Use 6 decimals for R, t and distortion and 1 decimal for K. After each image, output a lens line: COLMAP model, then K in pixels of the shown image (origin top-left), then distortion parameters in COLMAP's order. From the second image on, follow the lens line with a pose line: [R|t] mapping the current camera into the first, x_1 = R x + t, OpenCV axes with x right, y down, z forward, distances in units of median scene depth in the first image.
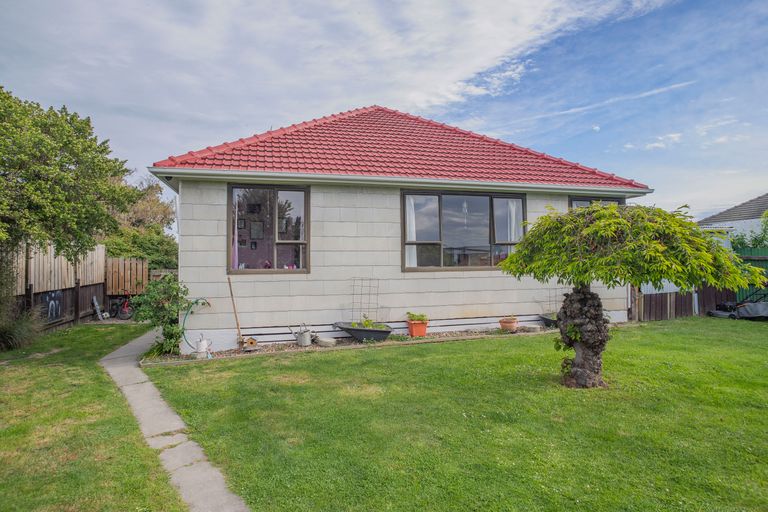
lens RADIAL K [[439.8, 0, 383.8], [0, 439.8, 249.4], [0, 0, 1]] dist [-0.073076, 0.047970]
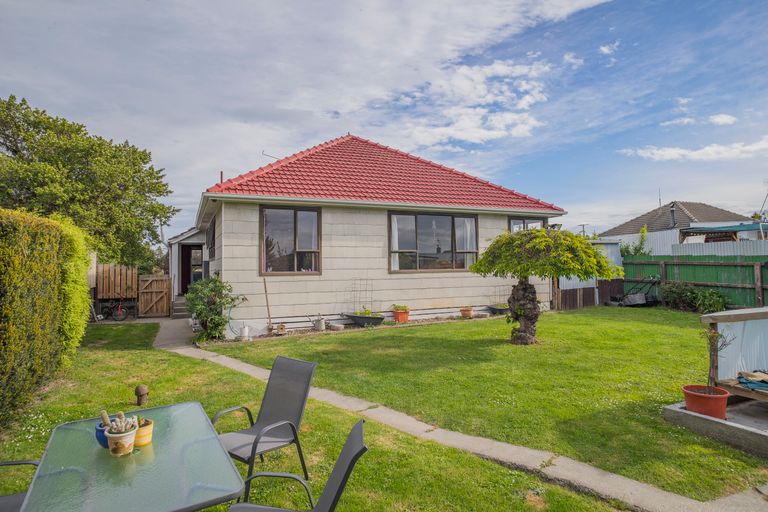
lens RADIAL K [[445.7, 0, 385.8], [0, 445.7, 248.8], [0, 0, 1]] dist [-0.083616, 0.048982]
pose [[0.986607, 0.002153, 0.163099, -0.193882], [0.000468, 0.999871, -0.016030, -0.001501], [-0.163112, 0.015891, 0.986480, -0.323274]]
